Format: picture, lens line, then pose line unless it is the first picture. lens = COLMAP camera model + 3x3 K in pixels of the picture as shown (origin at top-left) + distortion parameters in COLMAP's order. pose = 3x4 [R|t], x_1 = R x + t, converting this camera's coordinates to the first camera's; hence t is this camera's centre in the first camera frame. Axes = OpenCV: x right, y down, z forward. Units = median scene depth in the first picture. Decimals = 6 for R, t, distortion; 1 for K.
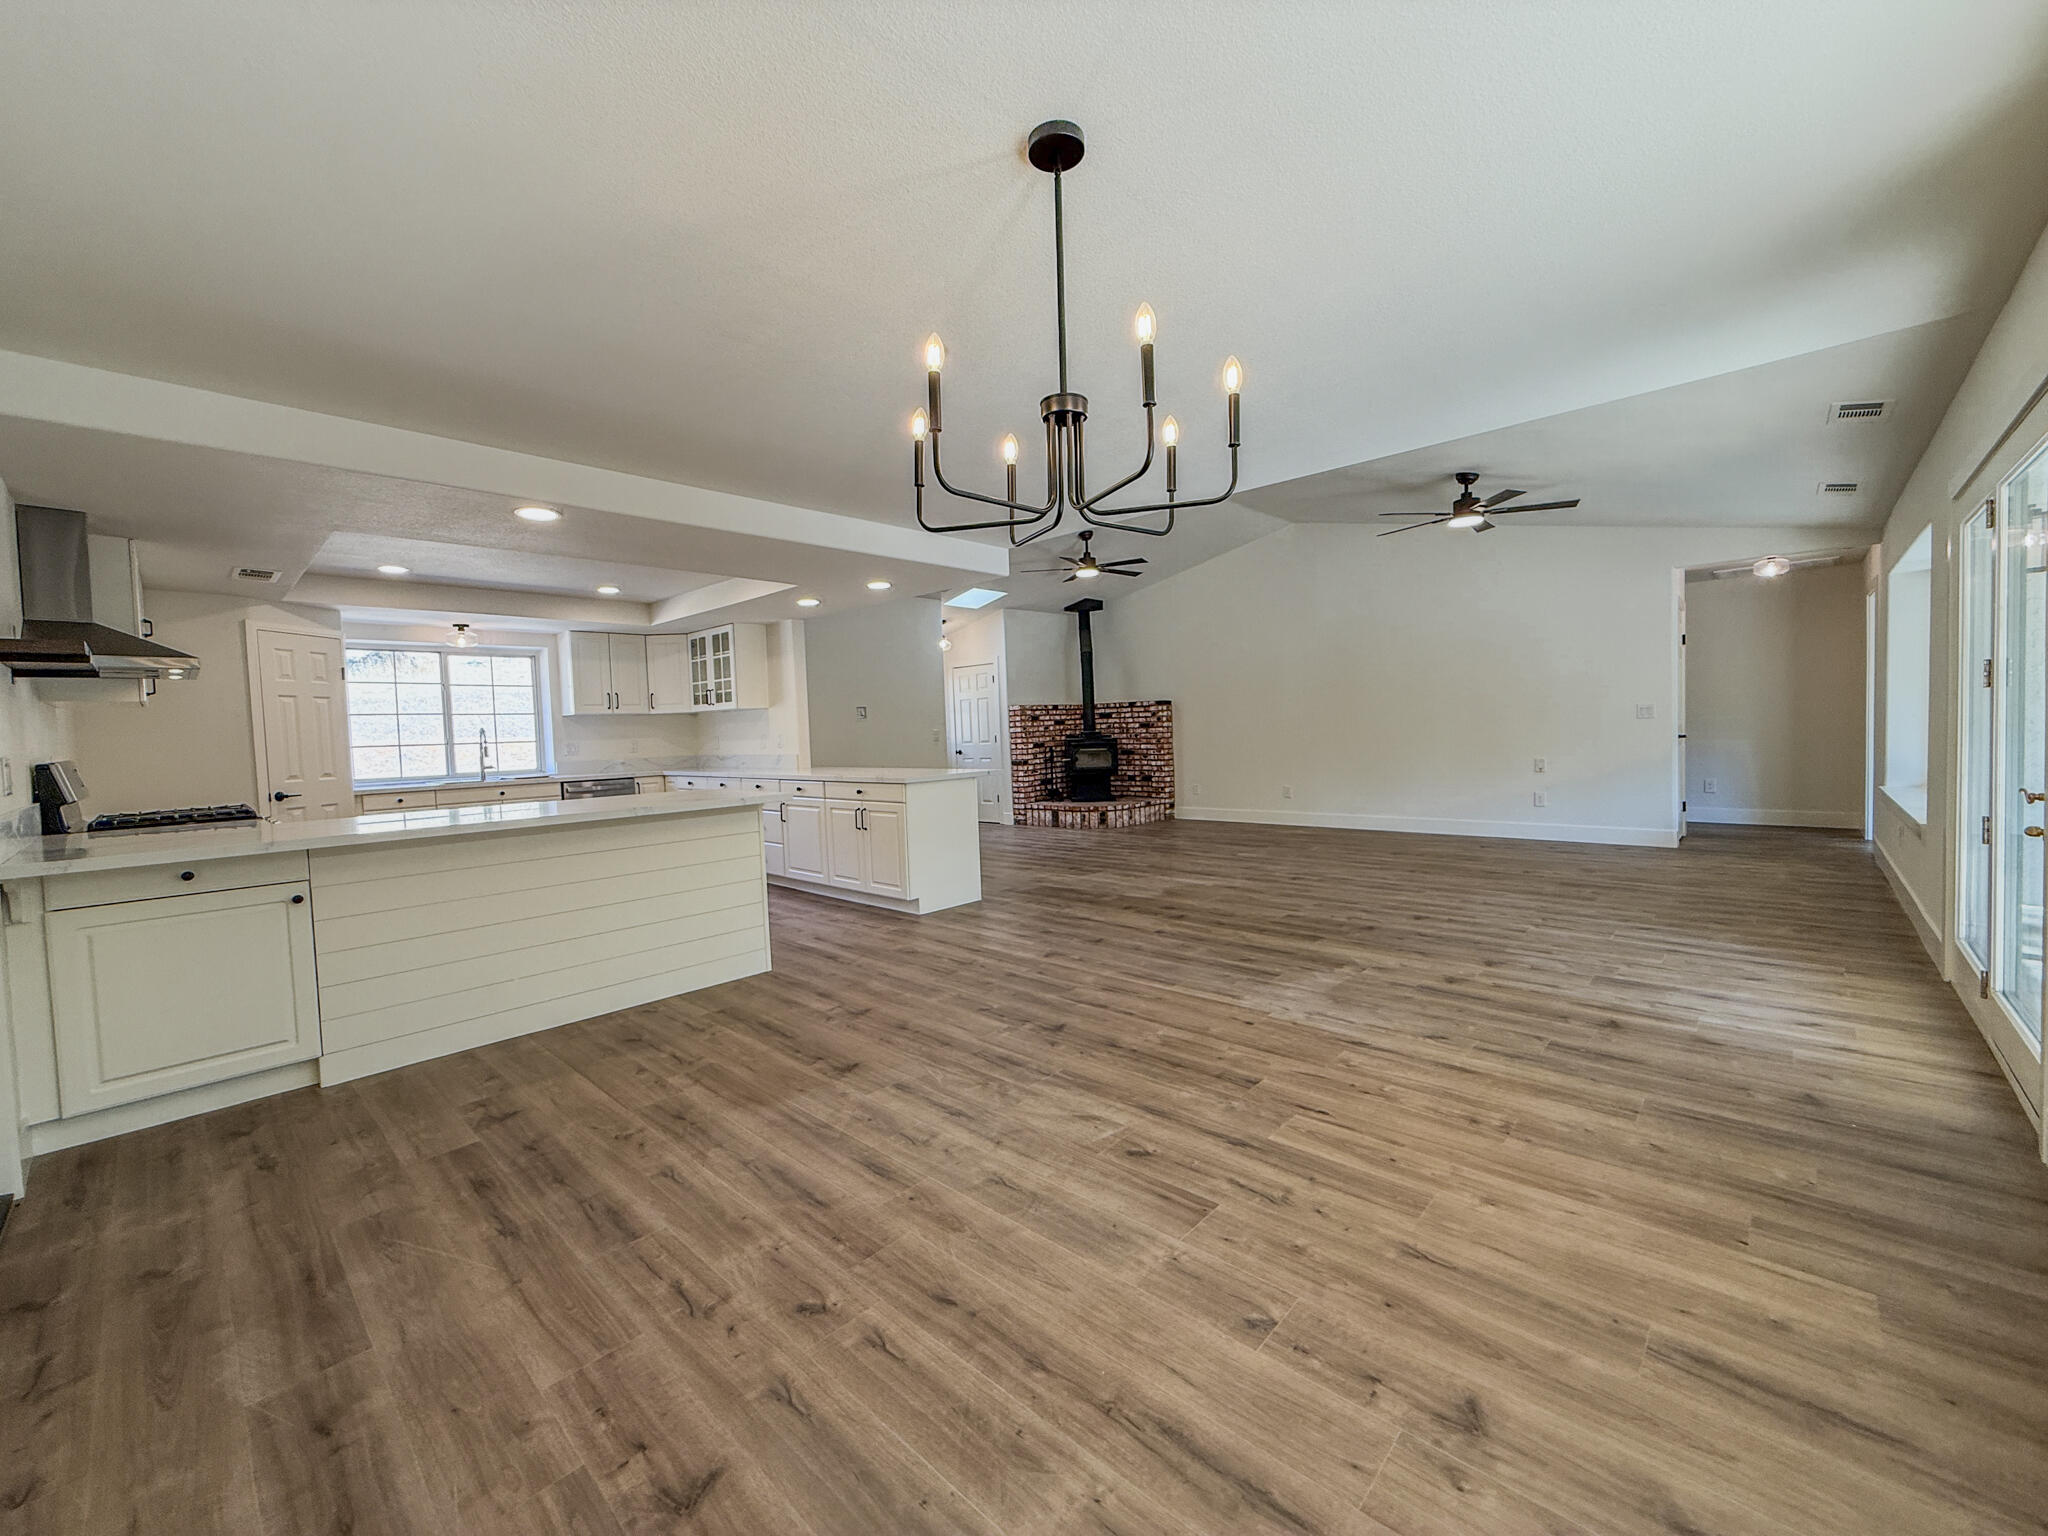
lens RADIAL K [[824.5, 0, 1030.9], [0, 824.5, 763.2], [0, 0, 1]] dist [-0.001827, 0.000134]
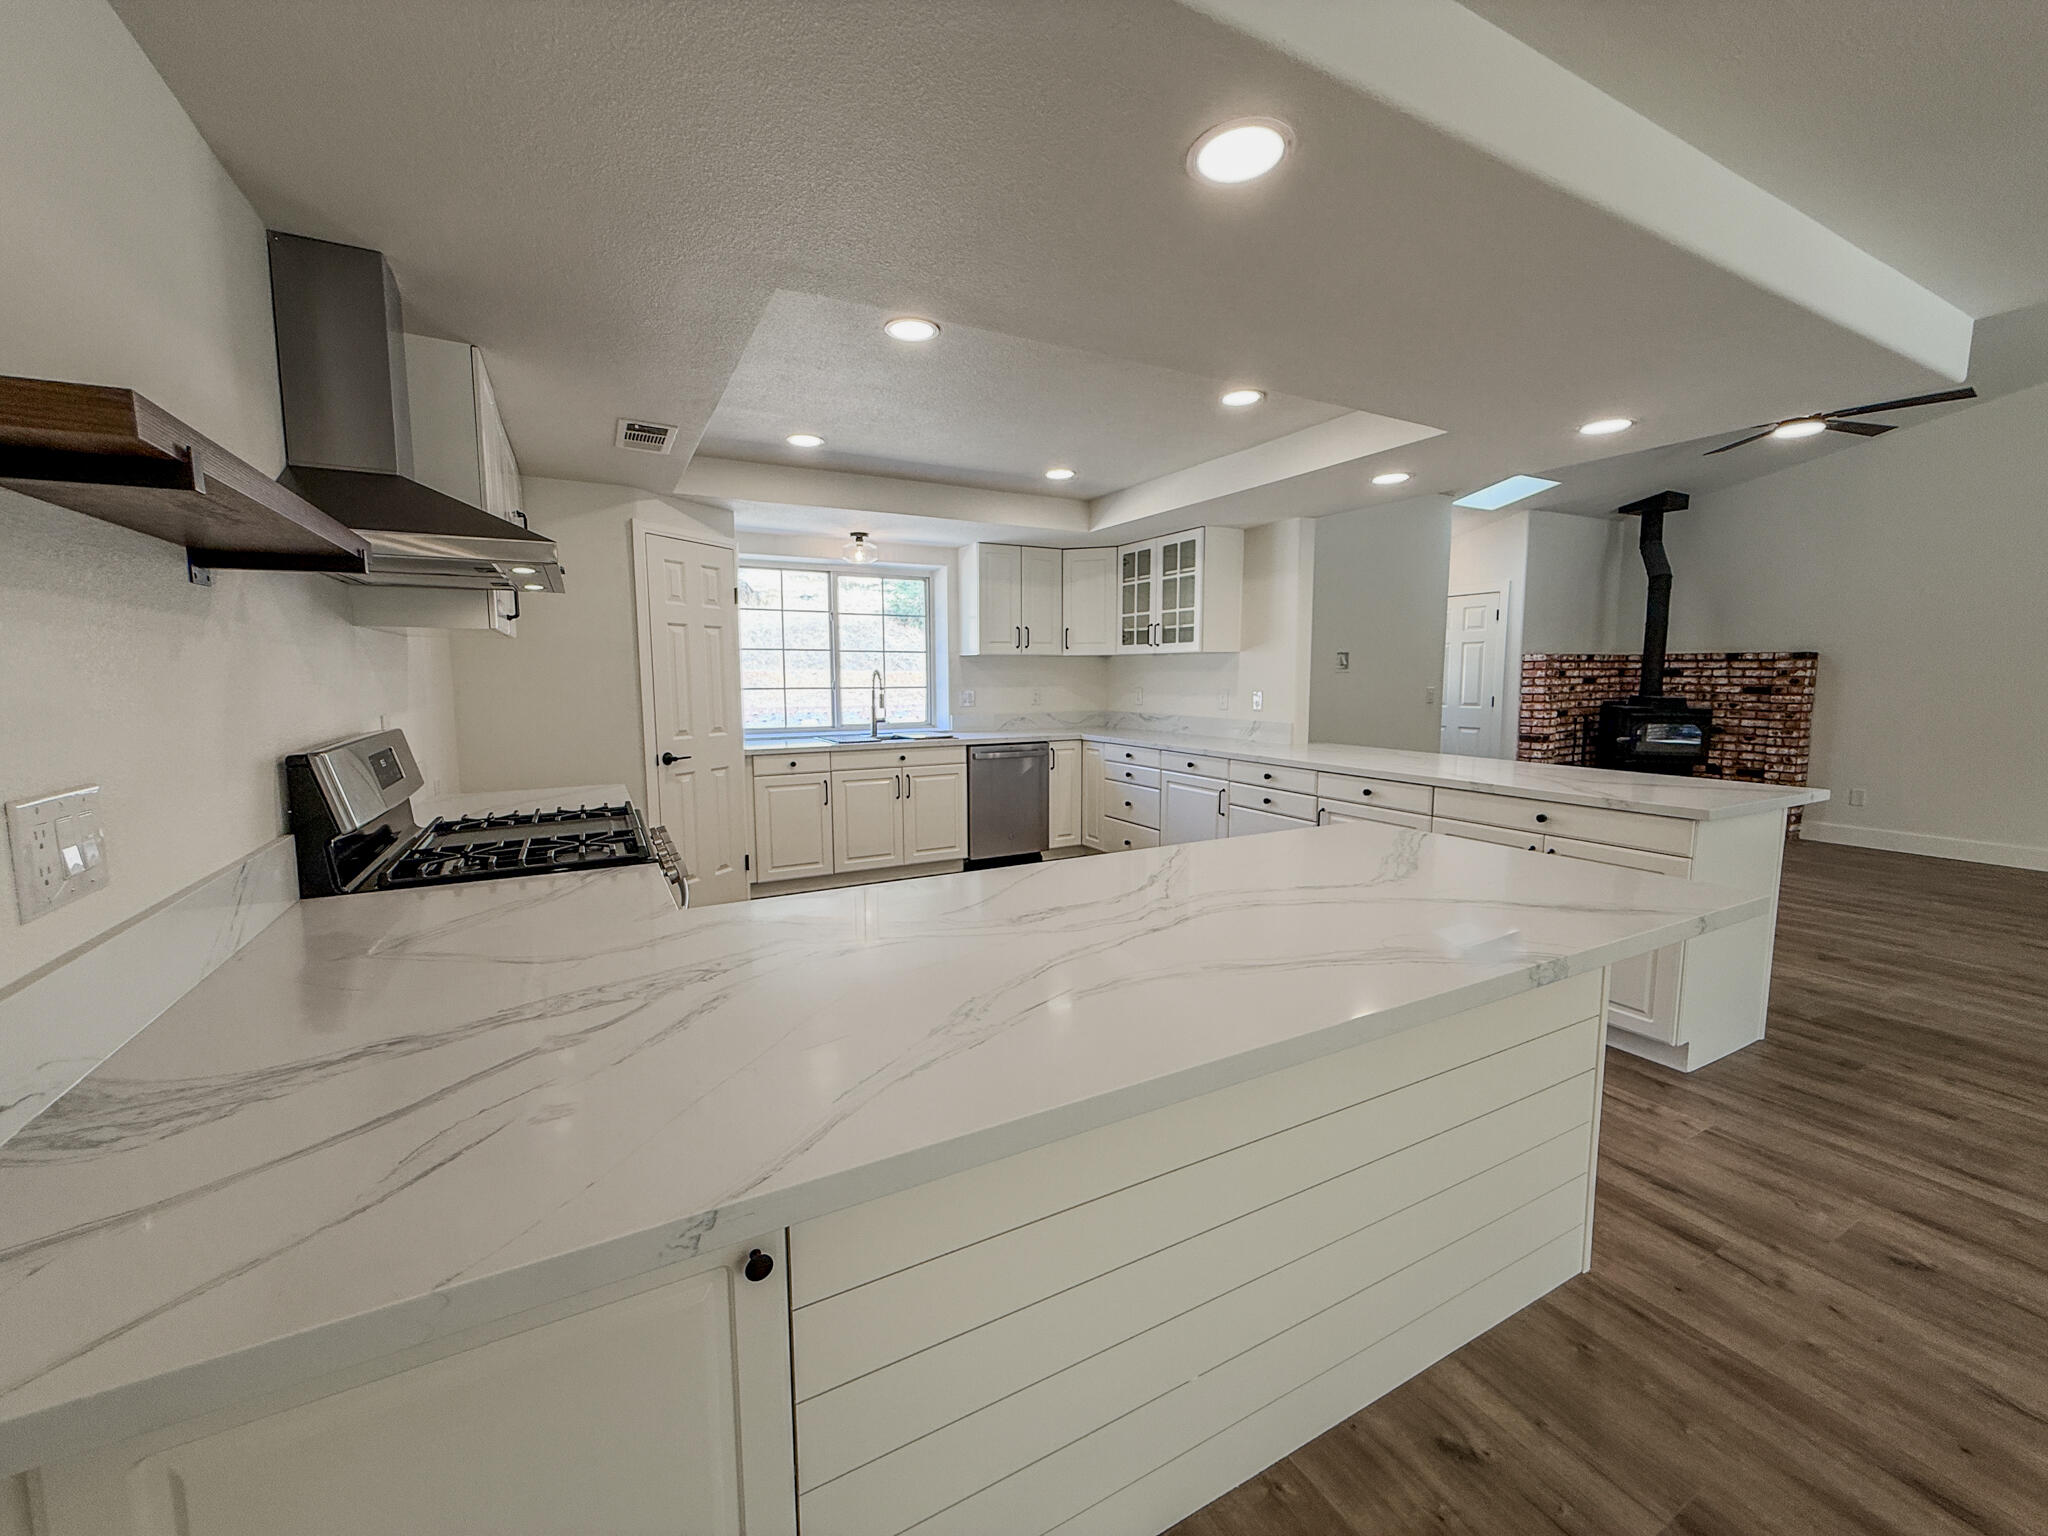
lens RADIAL K [[824.5, 0, 1019.2], [0, 824.5, 763.6], [0, 0, 1]] dist [-0.001827, 0.000134]
pose [[0.946768, 0.066761, -0.314919, -0.269951], [-0.043227, 0.995765, 0.081139, -0.021902], [0.319002, -0.063207, 0.945644, 0.283744]]
